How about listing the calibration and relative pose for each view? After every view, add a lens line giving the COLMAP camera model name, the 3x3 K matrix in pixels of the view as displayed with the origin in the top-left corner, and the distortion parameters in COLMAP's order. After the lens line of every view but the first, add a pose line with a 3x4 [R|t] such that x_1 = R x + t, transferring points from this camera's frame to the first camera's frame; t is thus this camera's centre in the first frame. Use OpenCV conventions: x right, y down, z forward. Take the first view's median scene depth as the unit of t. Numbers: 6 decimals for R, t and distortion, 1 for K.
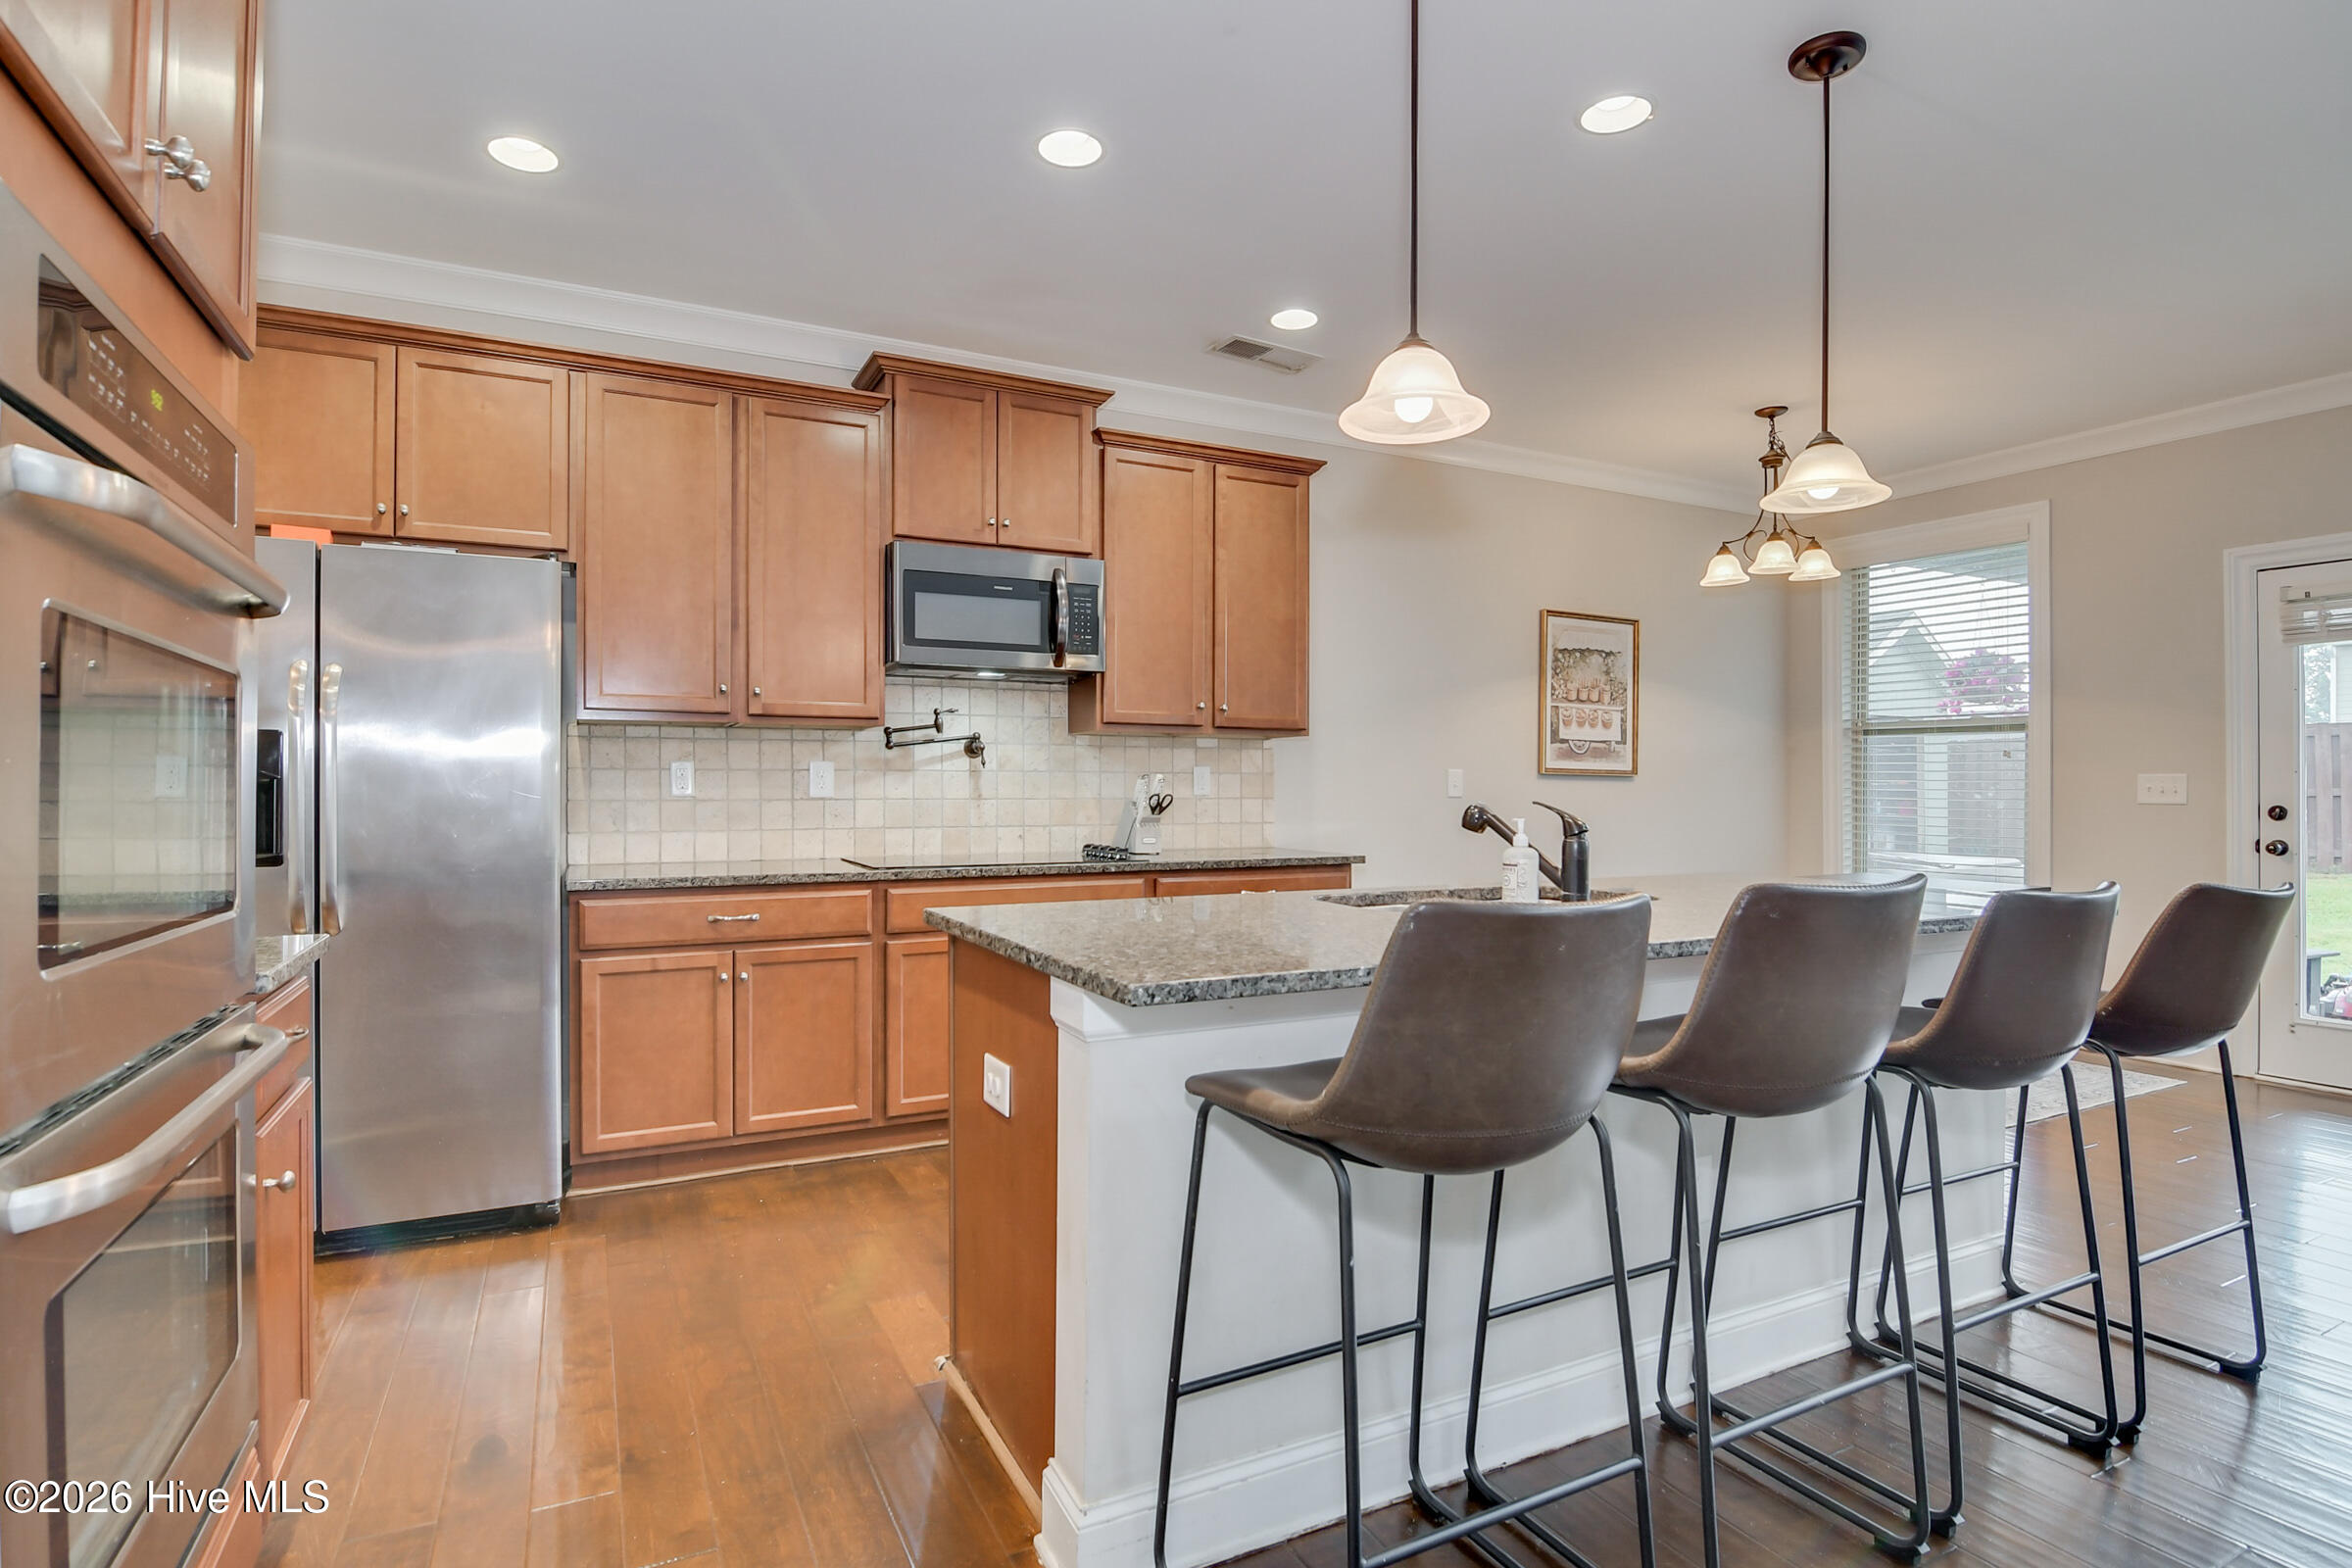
lens RADIAL K [[1138.7, 0, 1160.6], [0, 1138.7, 785.3], [0, 0, 1]] dist [-0.011525, -0.008537]
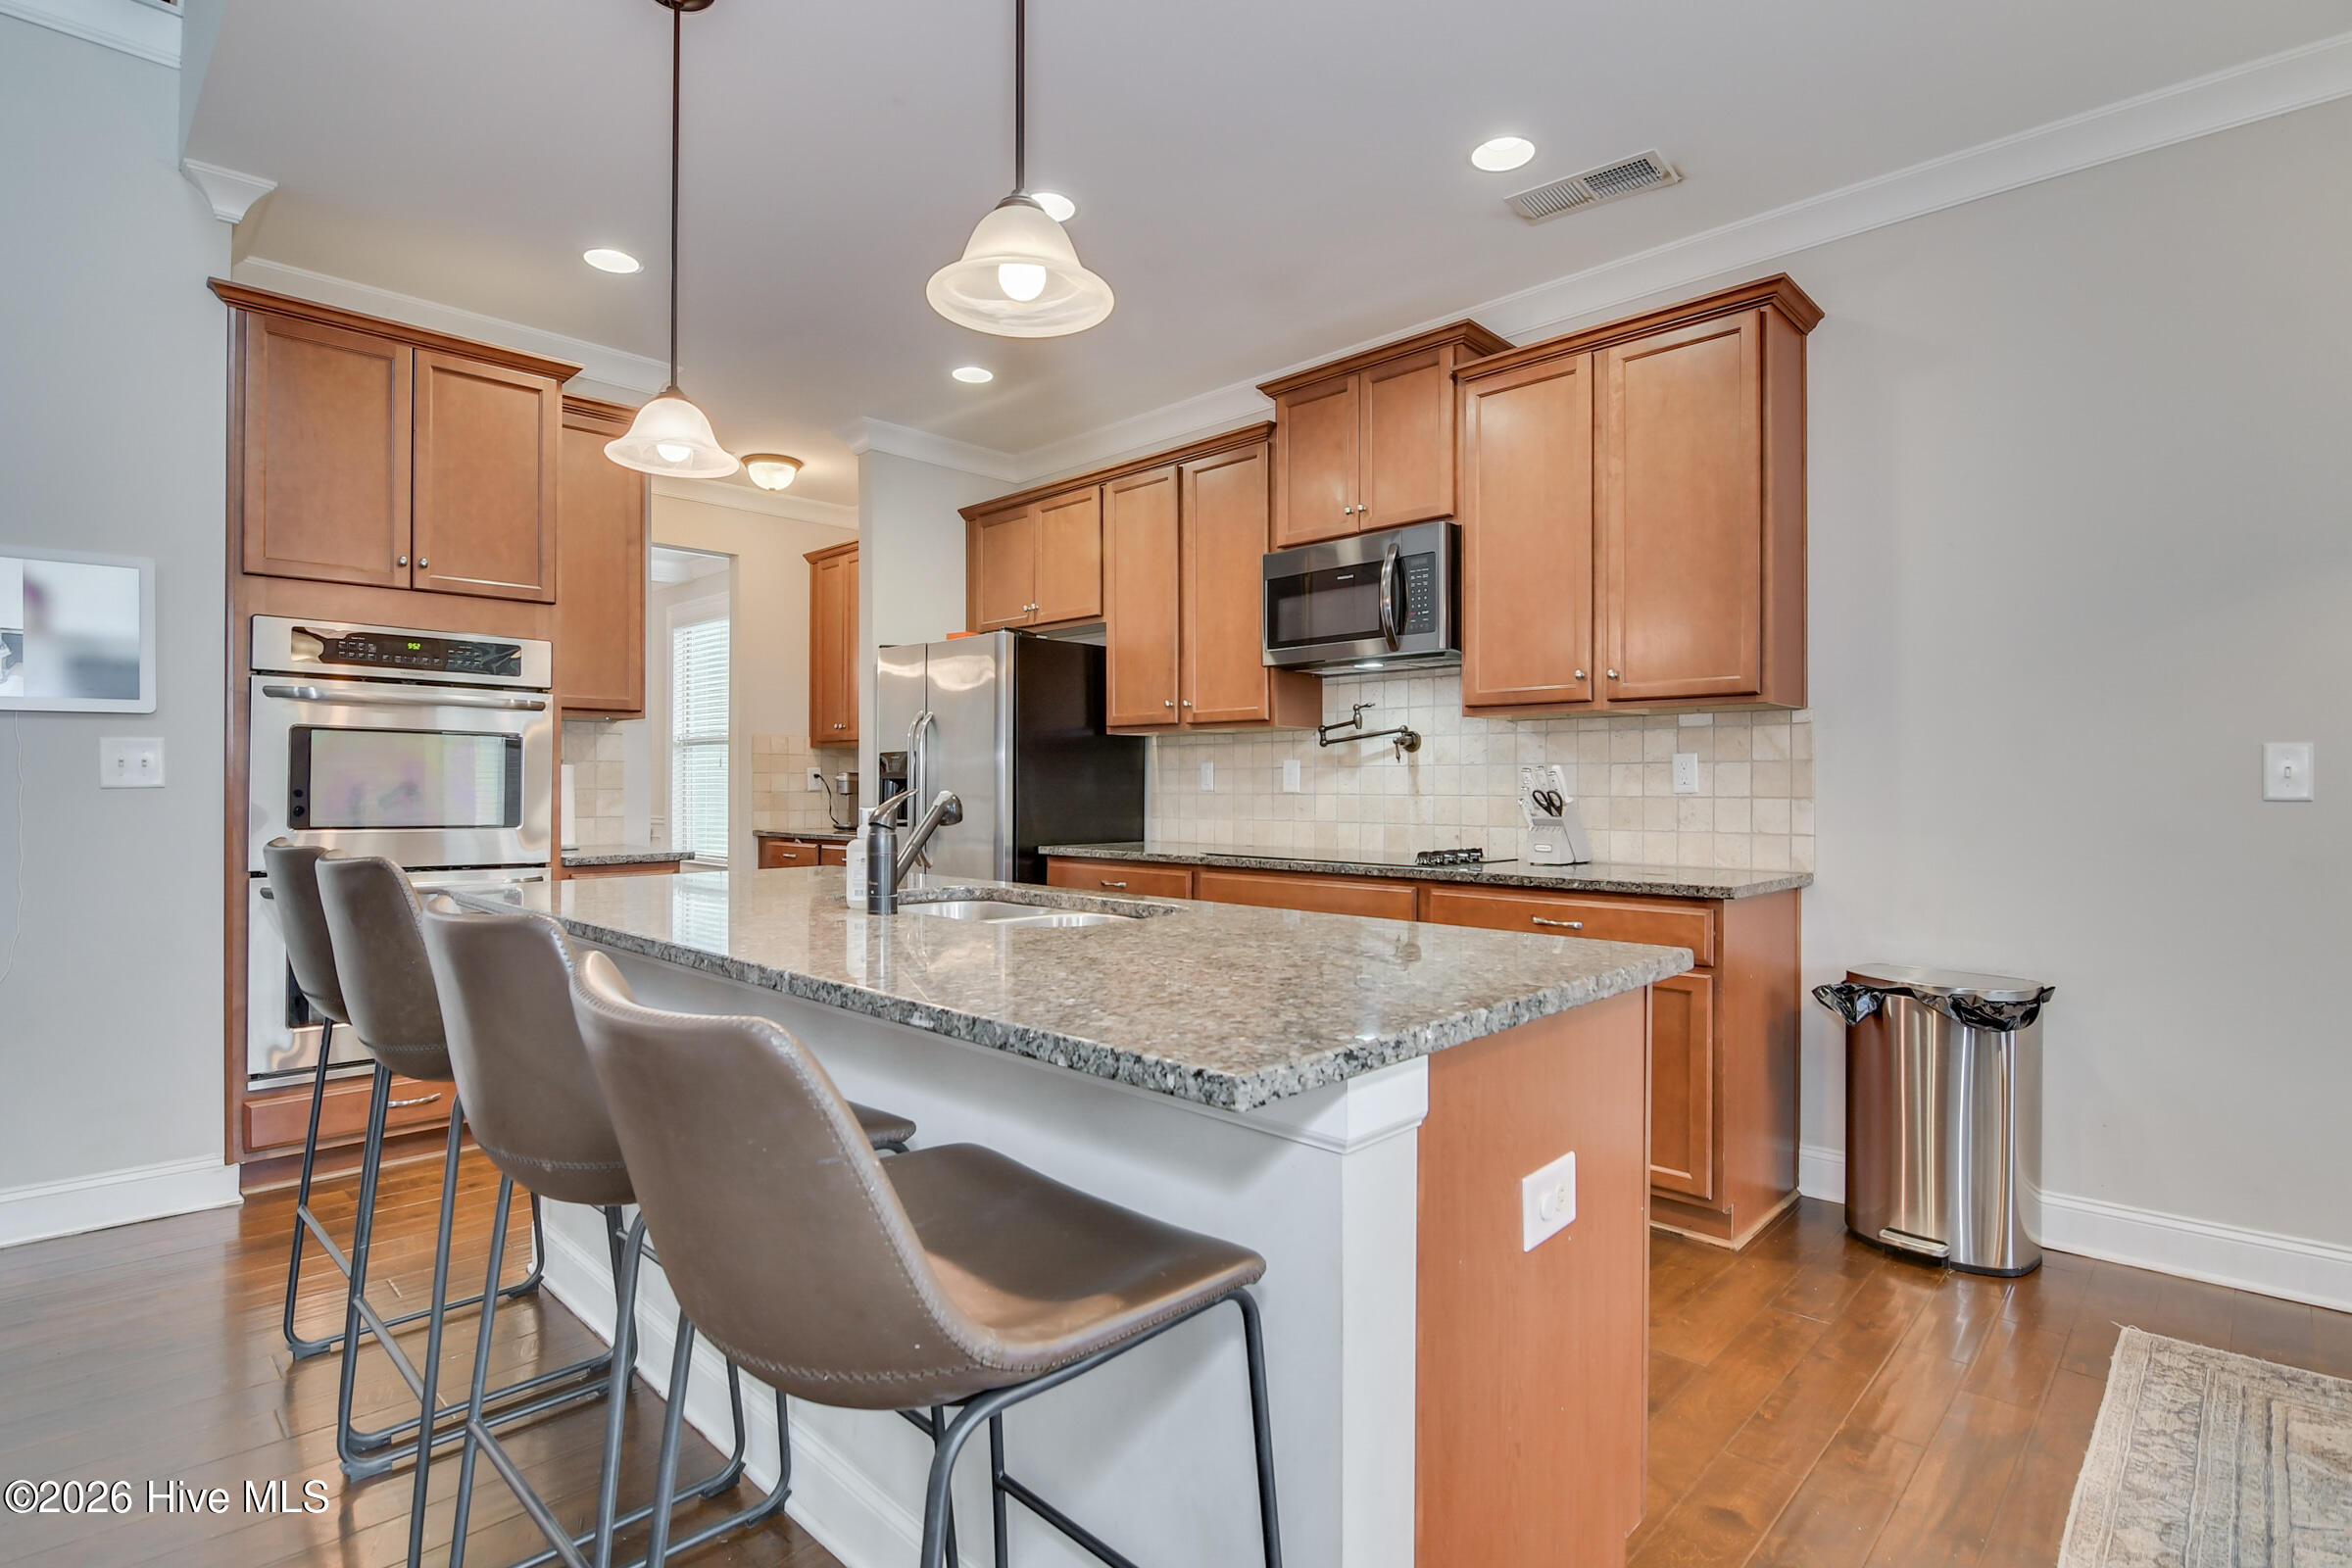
lens RADIAL K [[1138.7, 0, 1184.0], [0, 1138.7, 784.0], [0, 0, 1]] dist [-0.011525, -0.008537]
pose [[0.326768, -0.003400, -0.945098, 0.669556], [0.001302, 0.999994, -0.003147, 0.005345], [0.945104, -0.000202, 0.326770, 0.504086]]
